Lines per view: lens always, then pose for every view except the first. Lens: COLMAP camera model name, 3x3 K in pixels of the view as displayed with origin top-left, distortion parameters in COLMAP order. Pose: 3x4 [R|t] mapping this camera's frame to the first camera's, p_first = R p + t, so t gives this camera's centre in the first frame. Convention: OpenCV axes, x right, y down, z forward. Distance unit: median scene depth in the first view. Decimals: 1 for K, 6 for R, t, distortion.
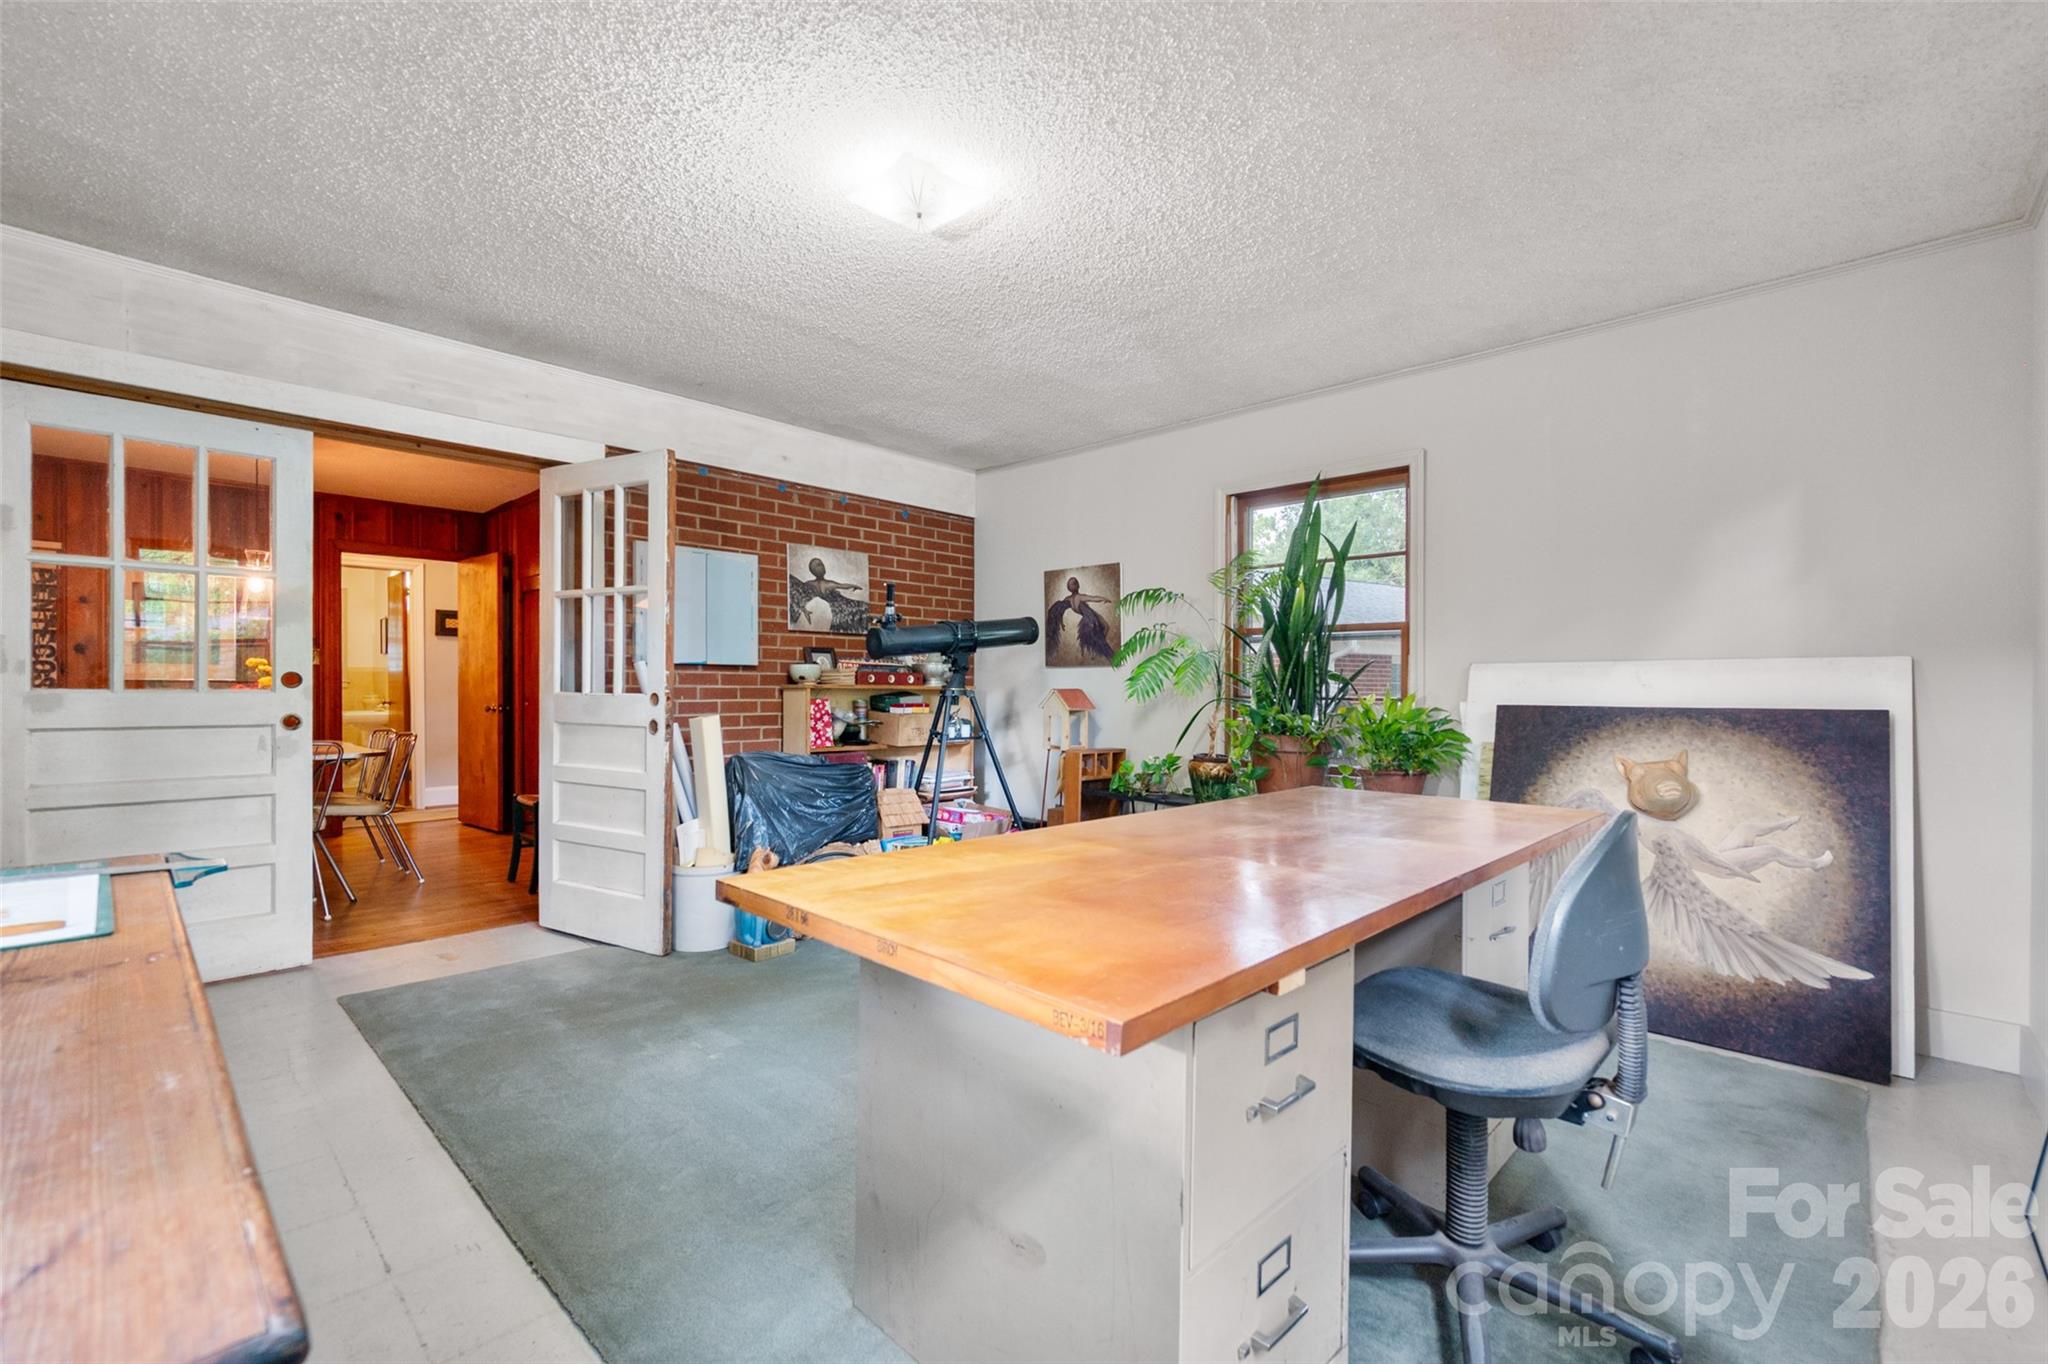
lens RADIAL K [[892.7, 0, 1022.5], [0, 892.7, 692.3], [0, 0, 1]] dist [0.000870, 0.000239]
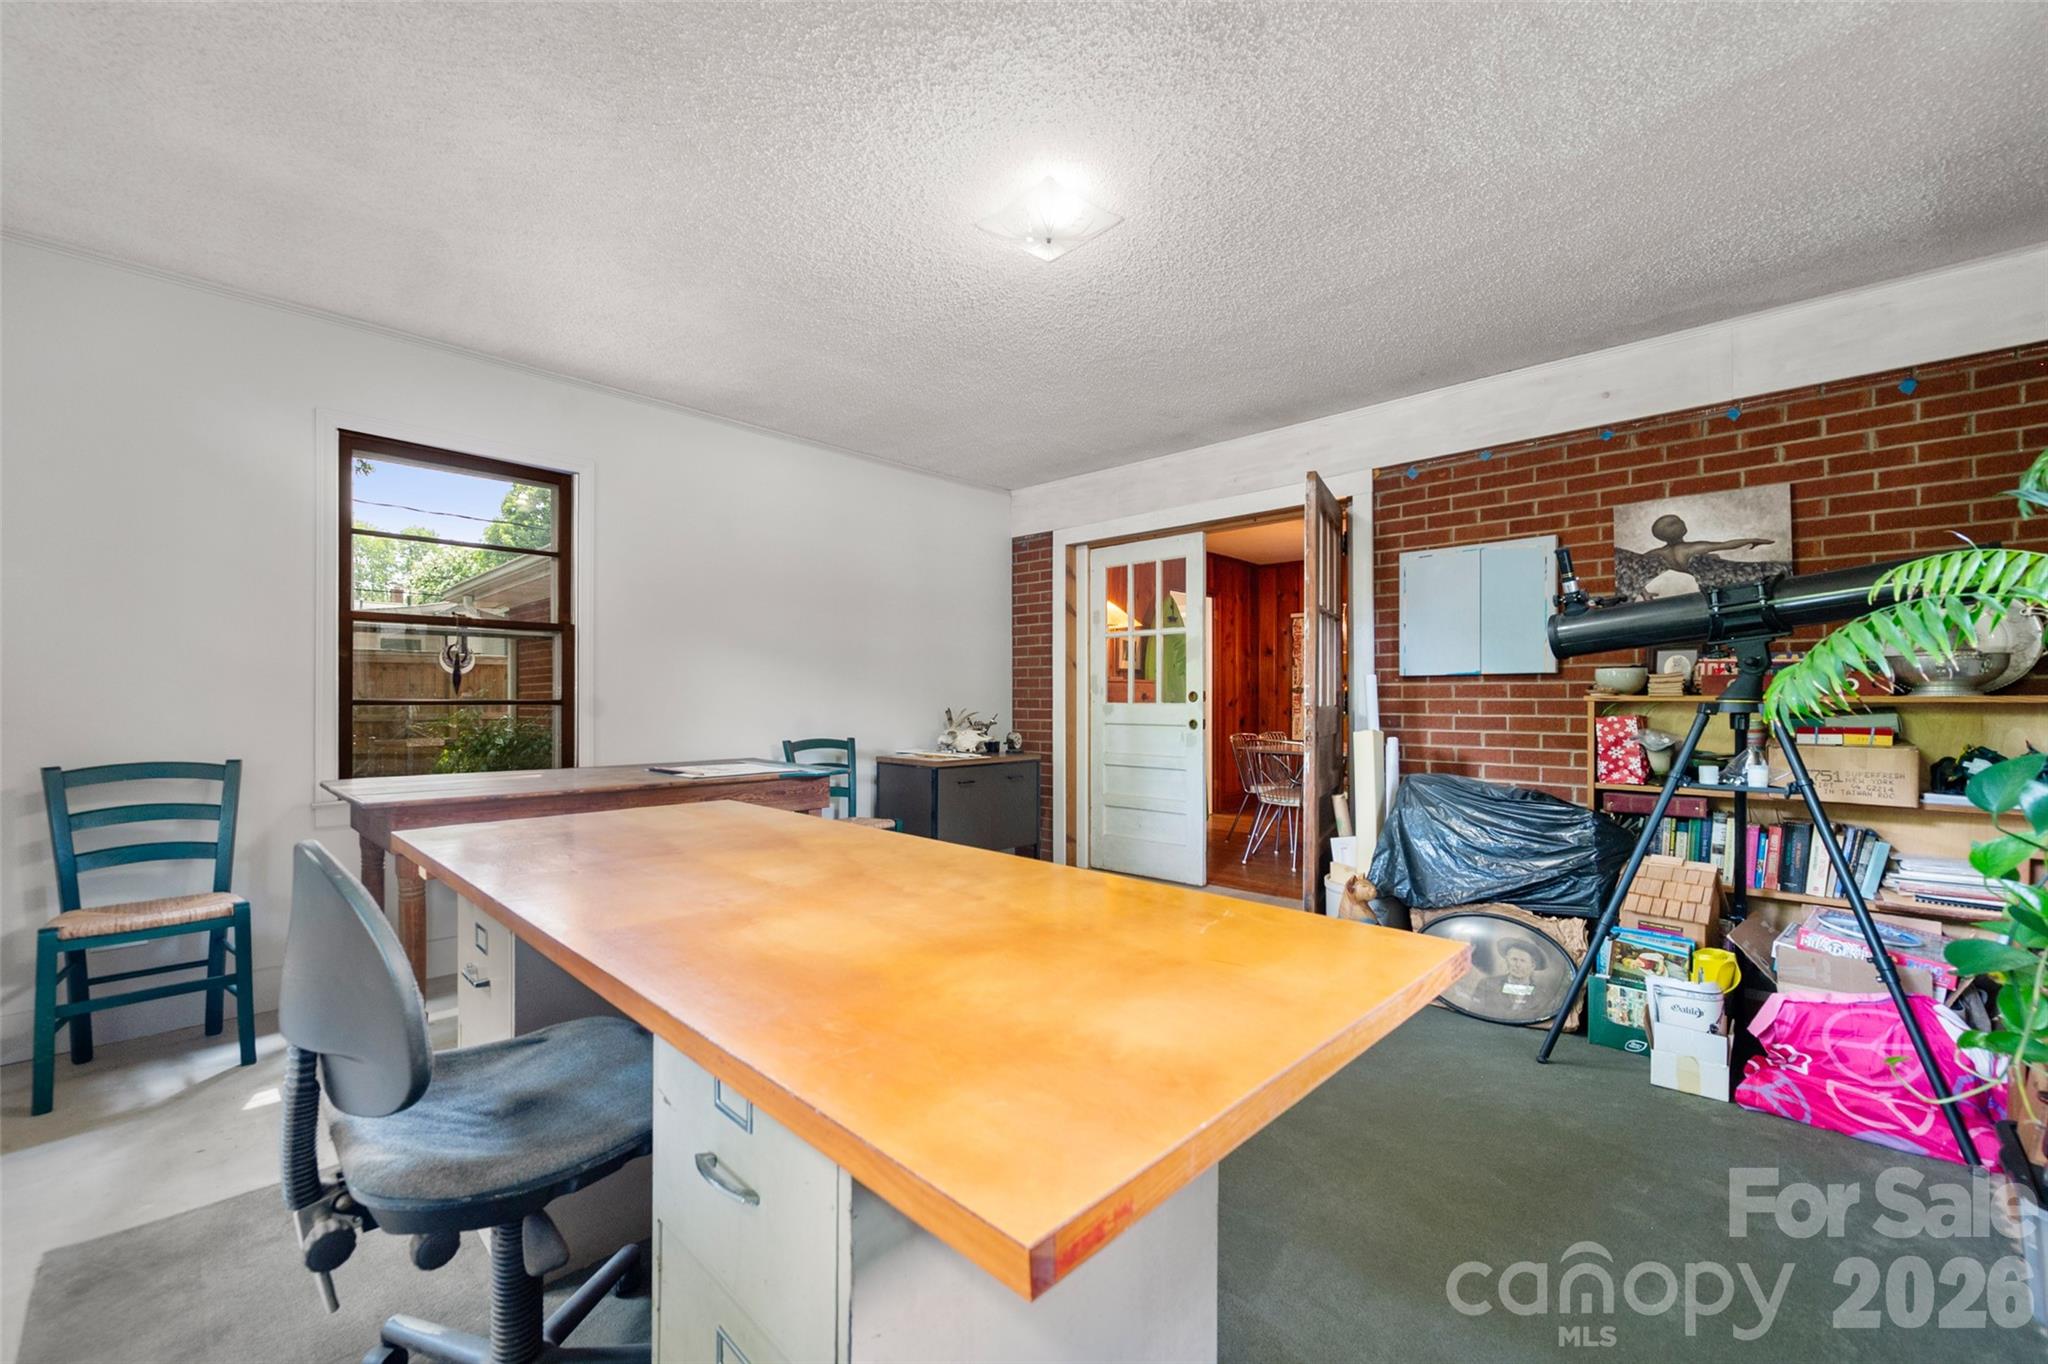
lens RADIAL K [[810.2, 0, 1011.5], [0, 810.2, 694.1], [0, 0, 1]] dist [-0.000383, -0.000252]
pose [[0.002848, -0.004750, -0.999985, 0.408694], [0.003948, 0.999981, -0.004739, -0.009119], [0.999988, -0.003935, 0.002867, 0.491275]]
